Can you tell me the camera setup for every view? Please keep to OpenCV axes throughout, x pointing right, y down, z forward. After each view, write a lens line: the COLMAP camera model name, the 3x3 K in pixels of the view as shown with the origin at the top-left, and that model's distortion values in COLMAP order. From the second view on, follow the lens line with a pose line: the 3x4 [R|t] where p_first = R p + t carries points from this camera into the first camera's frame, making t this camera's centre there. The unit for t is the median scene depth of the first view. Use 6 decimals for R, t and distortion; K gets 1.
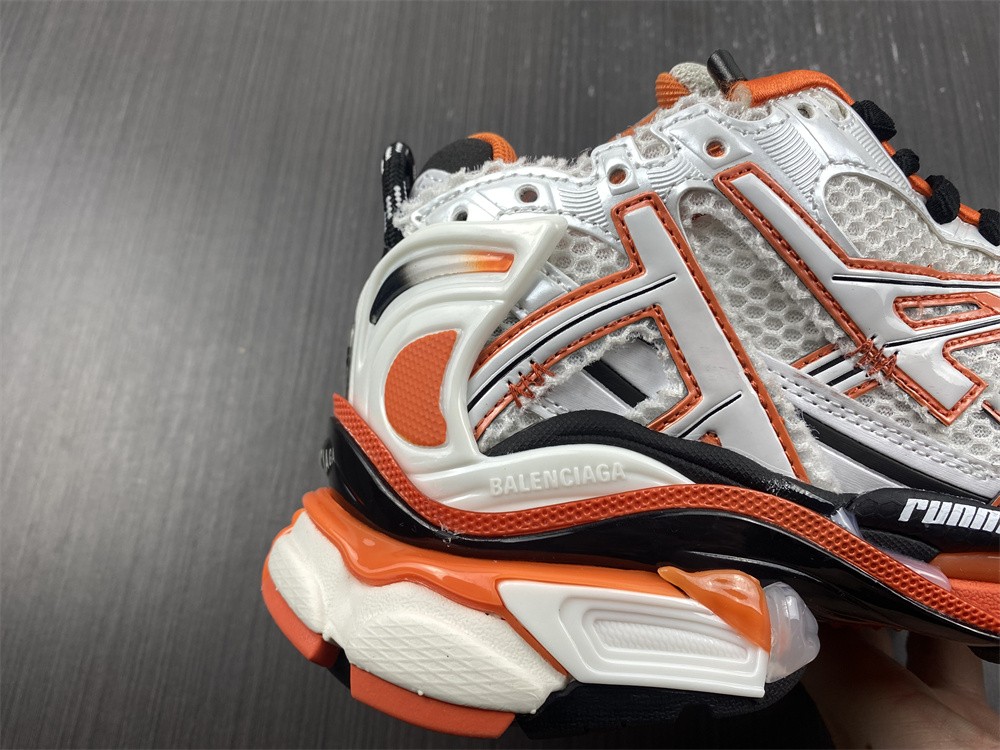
lens RADIAL K [[783.2, 0, 495.4], [0, 783.2, 357.0], [0, 0, 1]] dist [0.002661, -0.002870]
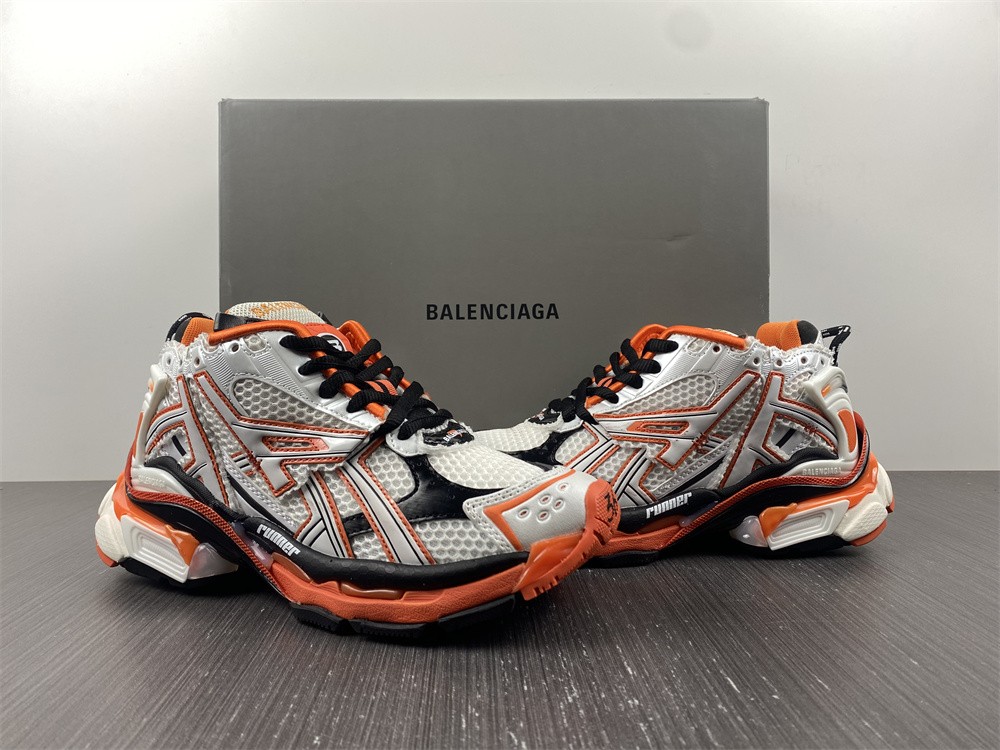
lens RADIAL K [[768.3, 0, 503.4], [0, 768.3, 343.9], [0, 0, 1]] dist [0.006993, -0.000591]
pose [[0.859590, 0.135584, -0.492668, 2.148576], [-0.075337, 0.987246, 0.140249, -0.694851], [0.505400, -0.083441, 0.858841, -0.507474]]
